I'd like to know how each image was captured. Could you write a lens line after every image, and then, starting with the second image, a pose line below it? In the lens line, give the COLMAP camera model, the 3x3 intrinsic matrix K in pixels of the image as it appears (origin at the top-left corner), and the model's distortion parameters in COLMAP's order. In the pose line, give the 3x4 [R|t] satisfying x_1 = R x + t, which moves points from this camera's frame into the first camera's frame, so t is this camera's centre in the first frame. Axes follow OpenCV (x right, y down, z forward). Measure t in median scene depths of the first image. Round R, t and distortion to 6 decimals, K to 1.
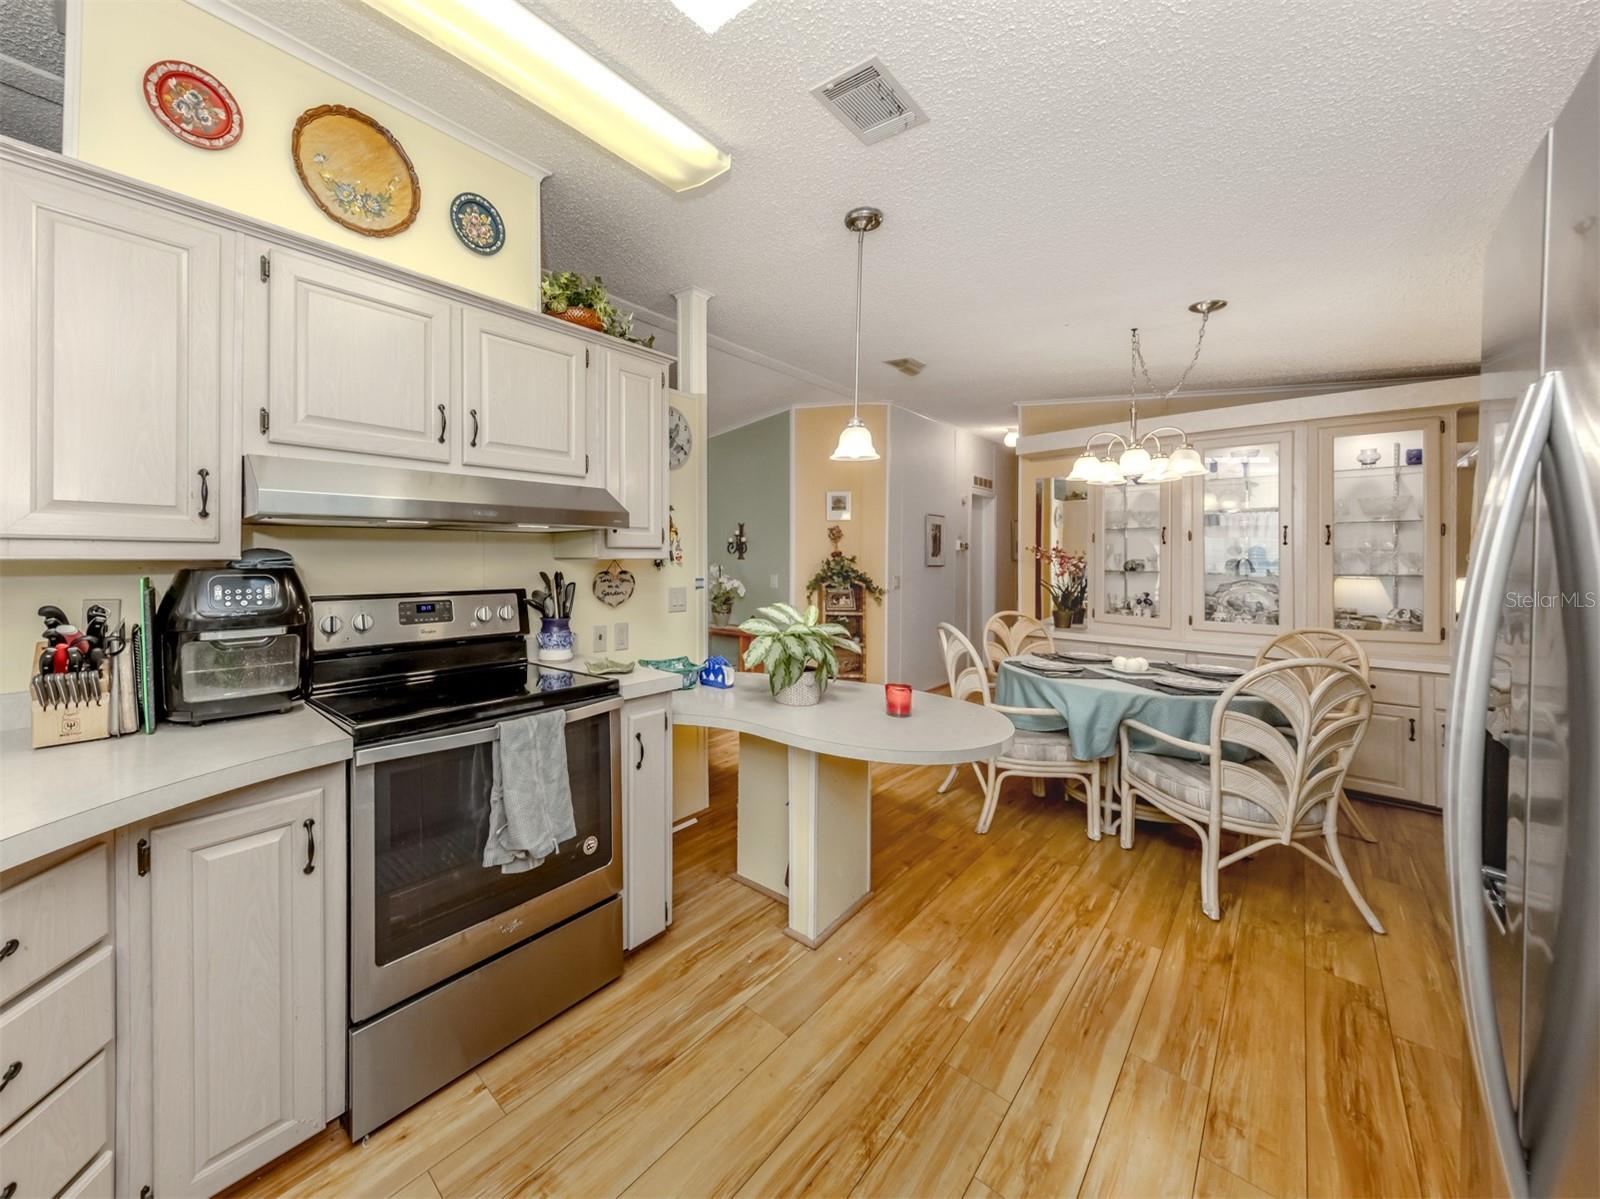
lens RADIAL K [[552.9, 0, 708.6], [0, 552.9, 569.3], [0, 0, 1]] dist [0.001791, -0.000161]
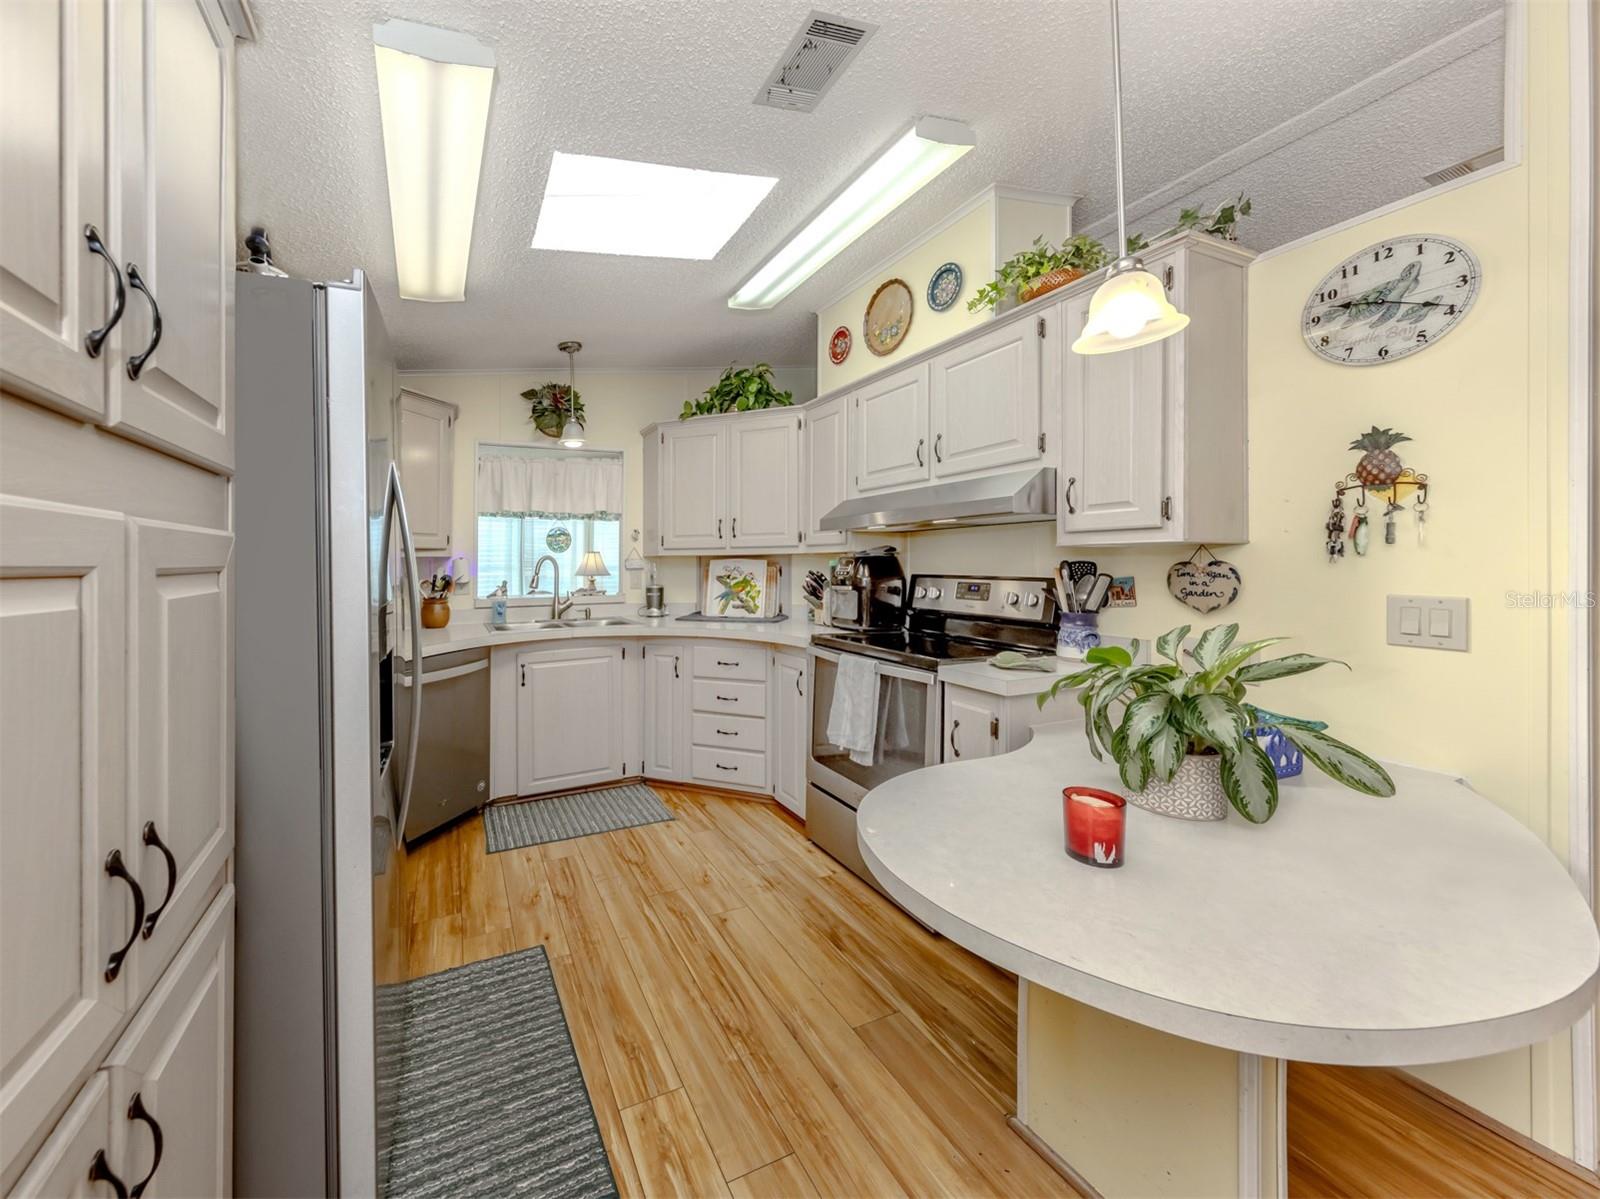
lens RADIAL K [[589.4, 0, 700.4], [0, 589.4, 563.9], [0, 0, 1]] dist [0.006018, 0.000034]
pose [[-0.351626, 0.005011, -0.936127, 1.064130], [-0.010546, 0.999901, 0.009314, 0.008645], [0.936081, 0.013148, -0.351538, 0.962903]]
